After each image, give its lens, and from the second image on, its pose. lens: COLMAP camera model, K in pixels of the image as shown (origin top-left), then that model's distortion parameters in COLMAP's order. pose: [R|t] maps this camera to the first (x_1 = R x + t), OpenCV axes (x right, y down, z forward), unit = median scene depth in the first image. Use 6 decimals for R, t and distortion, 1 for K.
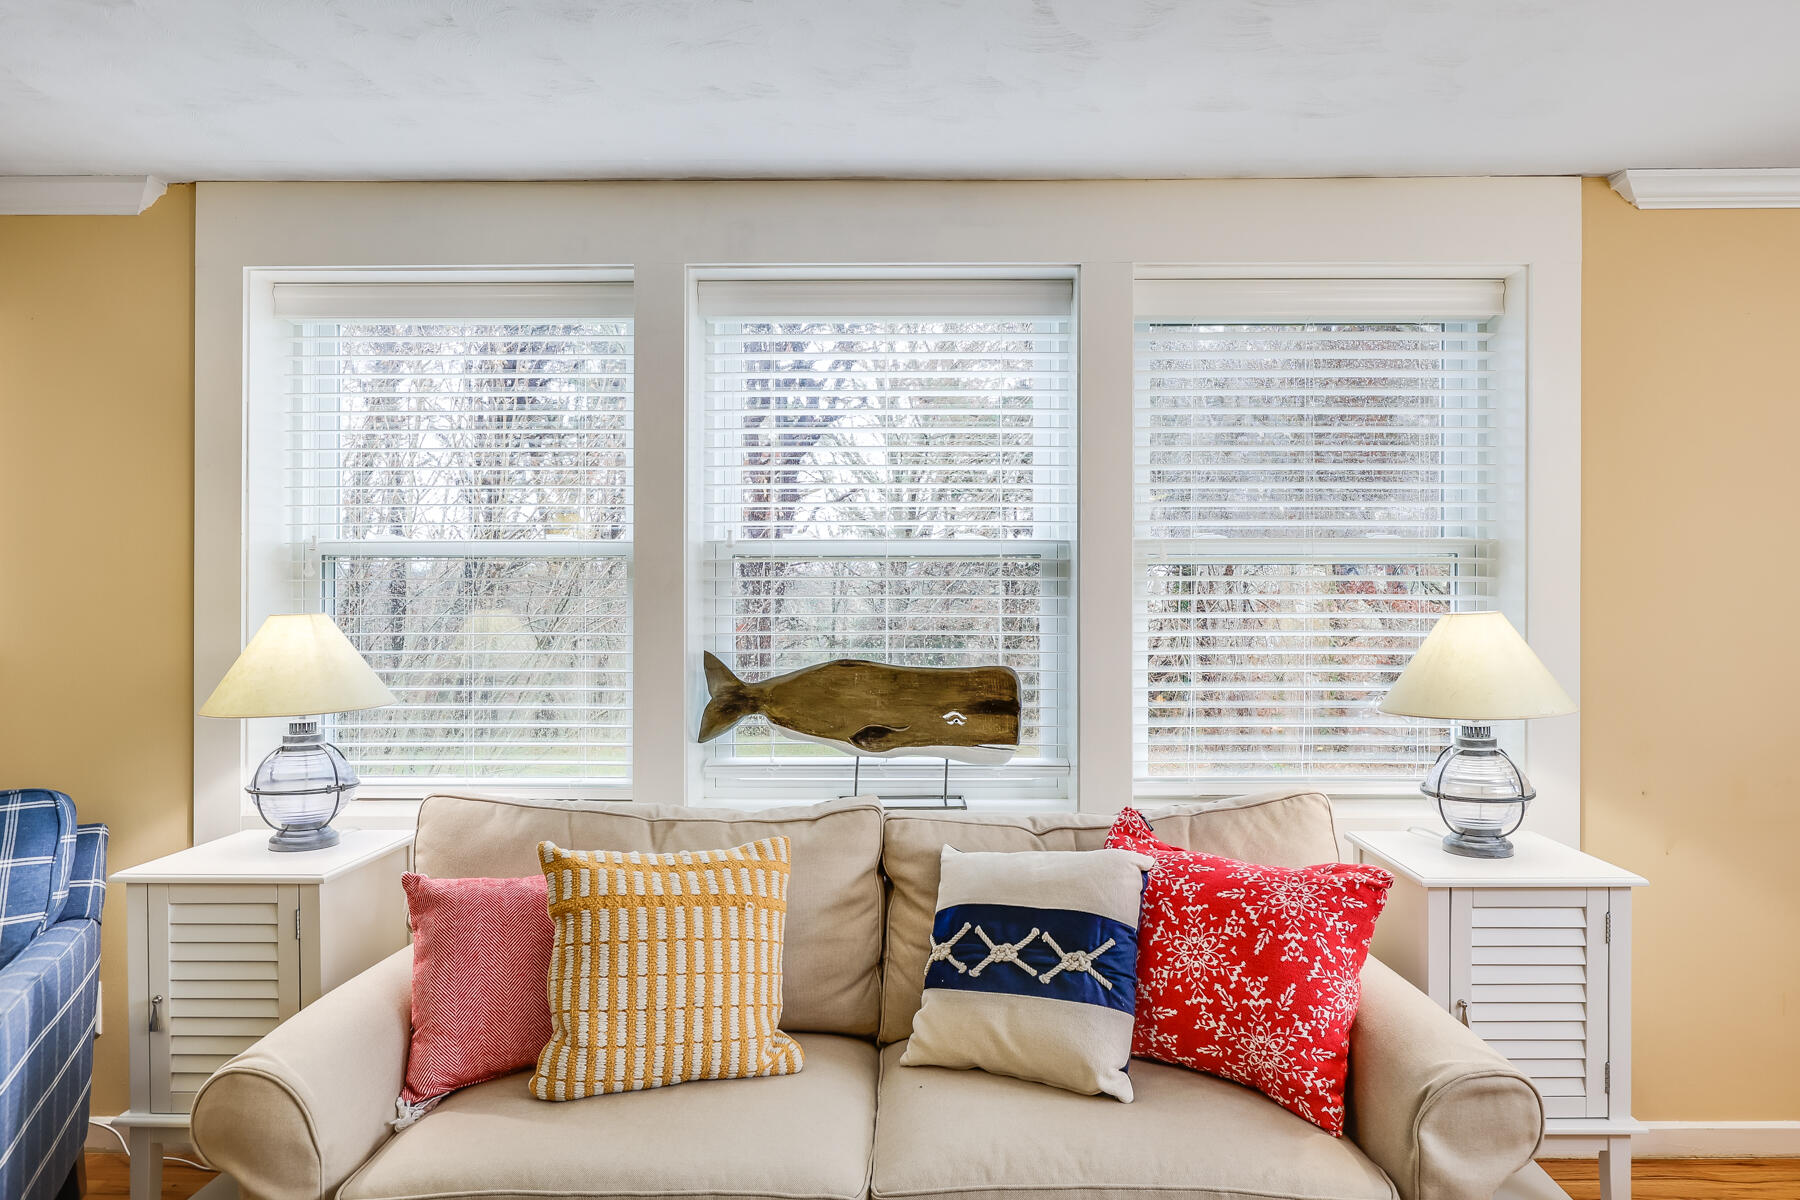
lens RADIAL K [[1140.5, 0, 900.0], [0, 1140.5, 600.0], [0, 0, 1]] dist [-0.023451, 0.000078]
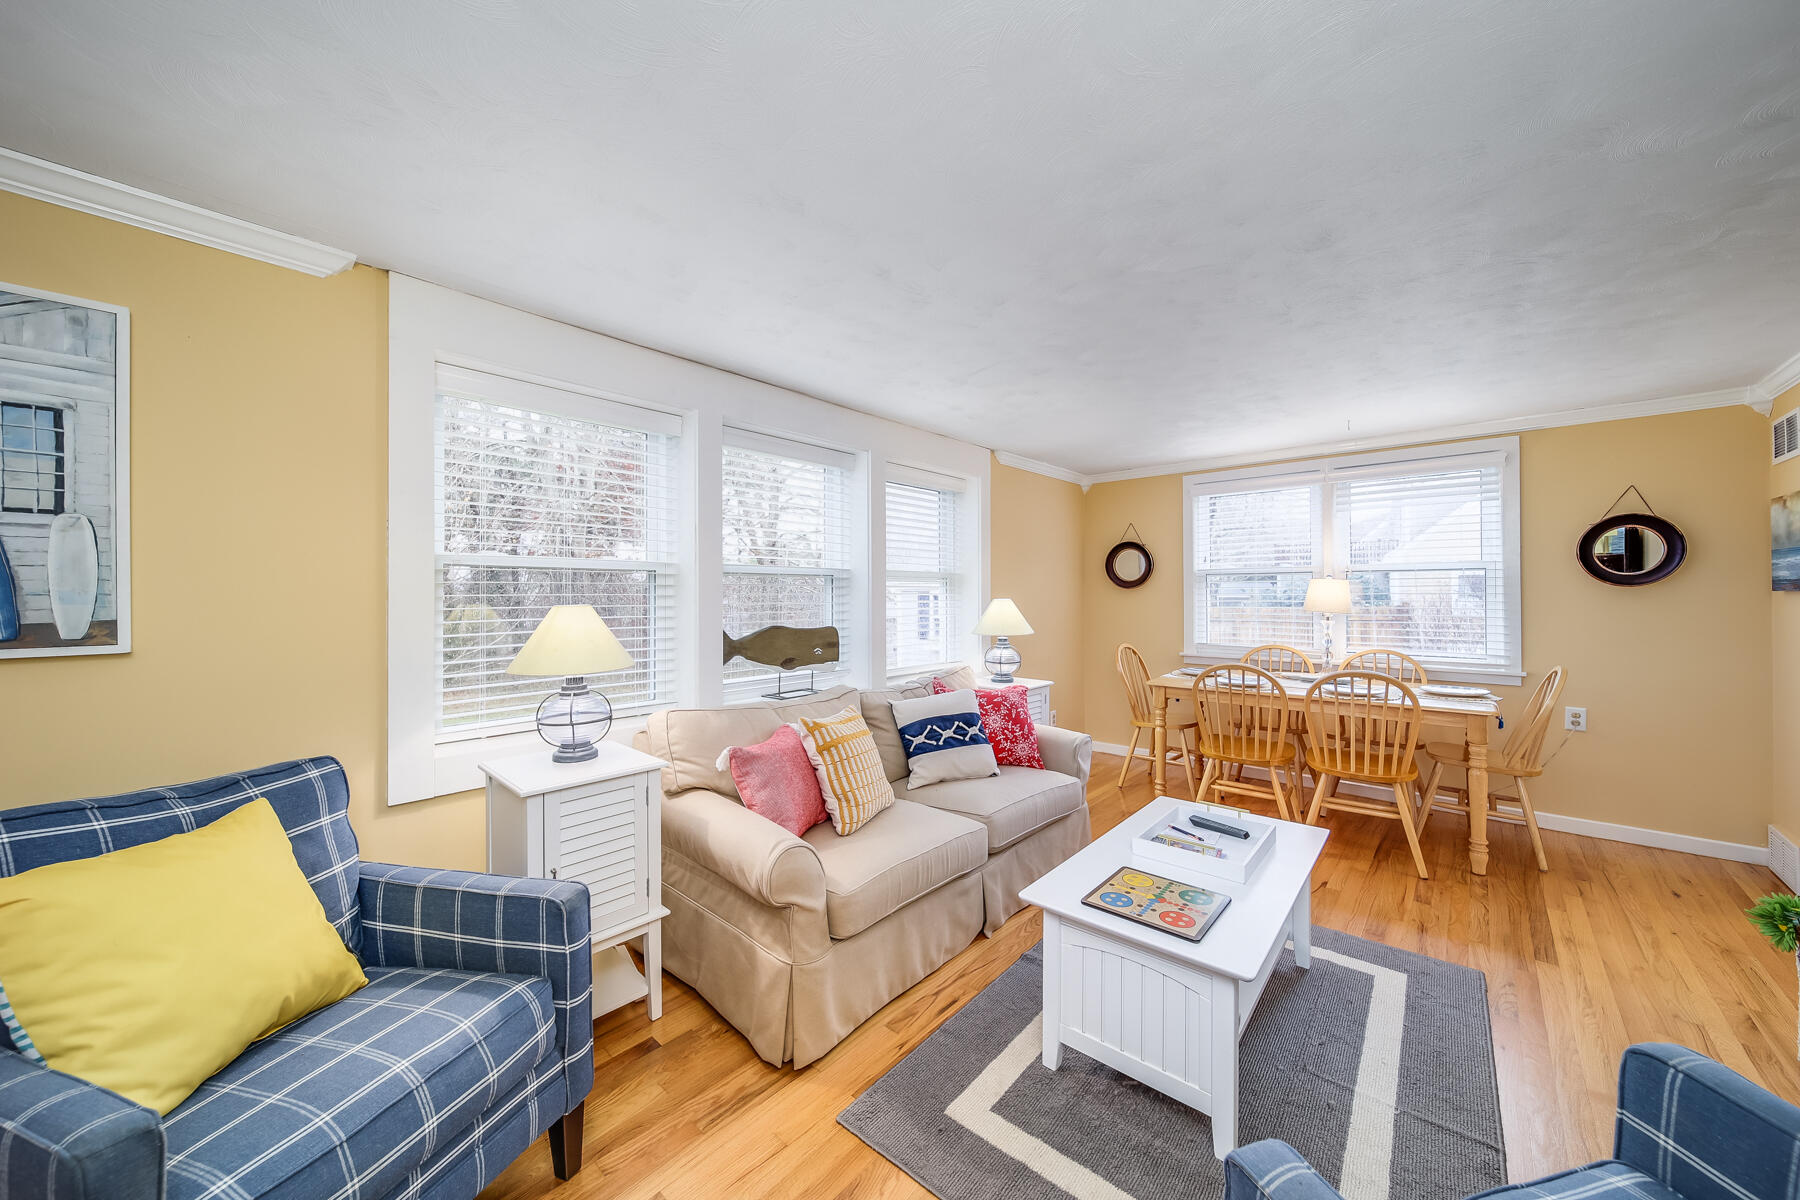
lens RADIAL K [[634.9, 0, 890.8], [0, 634.9, 597.6], [0, 0, 1]] dist [0.000052, -0.000082]
pose [[0.676904, -0.004319, 0.736059, -0.928665], [0.003228, 0.999991, 0.002899, 0.000674], [-0.736065, 0.000414, 0.676911, 0.116388]]
